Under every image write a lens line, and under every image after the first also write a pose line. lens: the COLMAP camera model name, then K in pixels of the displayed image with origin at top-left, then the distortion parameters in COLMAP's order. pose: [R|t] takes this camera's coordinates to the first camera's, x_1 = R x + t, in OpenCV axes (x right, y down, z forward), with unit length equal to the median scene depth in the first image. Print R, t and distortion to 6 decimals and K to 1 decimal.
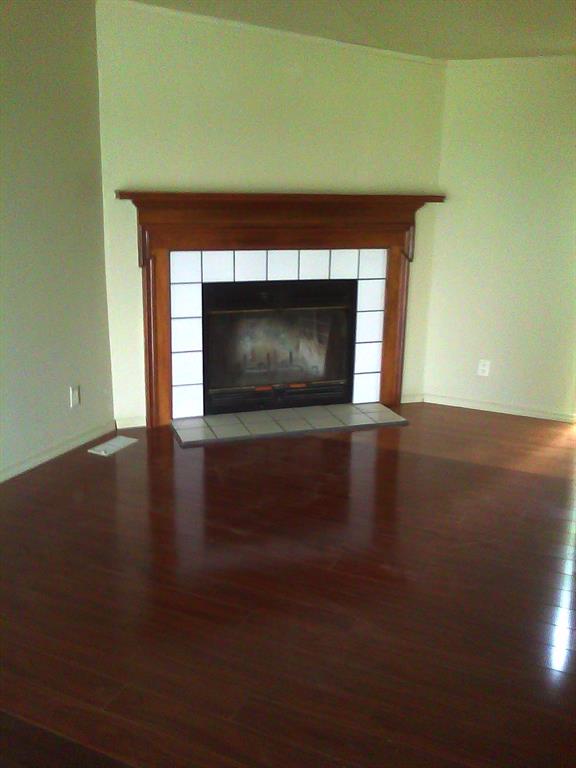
lens RADIAL K [[719.5, 0, 288.0], [0, 719.5, 384.0], [0, 0, 1]] dist [0.010327, -0.111318]
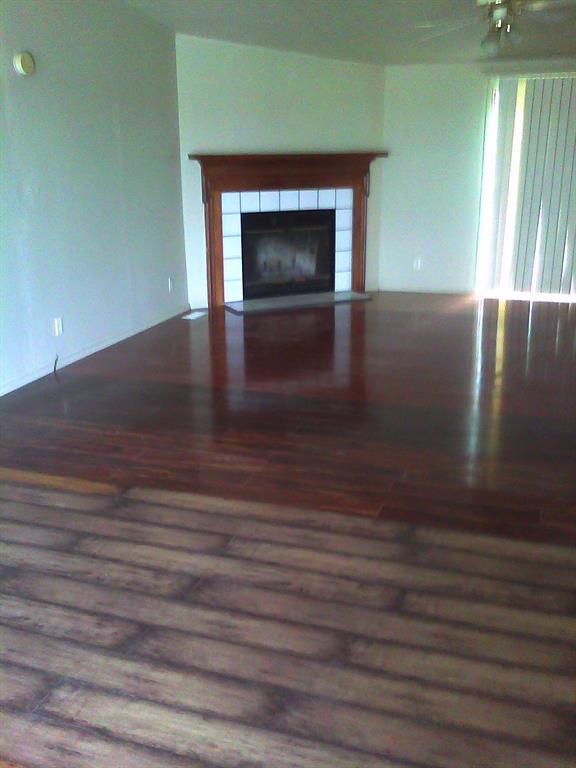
lens RADIAL K [[719.5, 0, 288.0], [0, 719.5, 384.0], [0, 0, 1]] dist [0.010327, -0.111318]
pose [[0.993425, -0.061796, 0.096378, -0.182866], [0.058378, 0.997575, 0.037900, 0.172430], [-0.098487, -0.032025, 0.994623, -0.565322]]
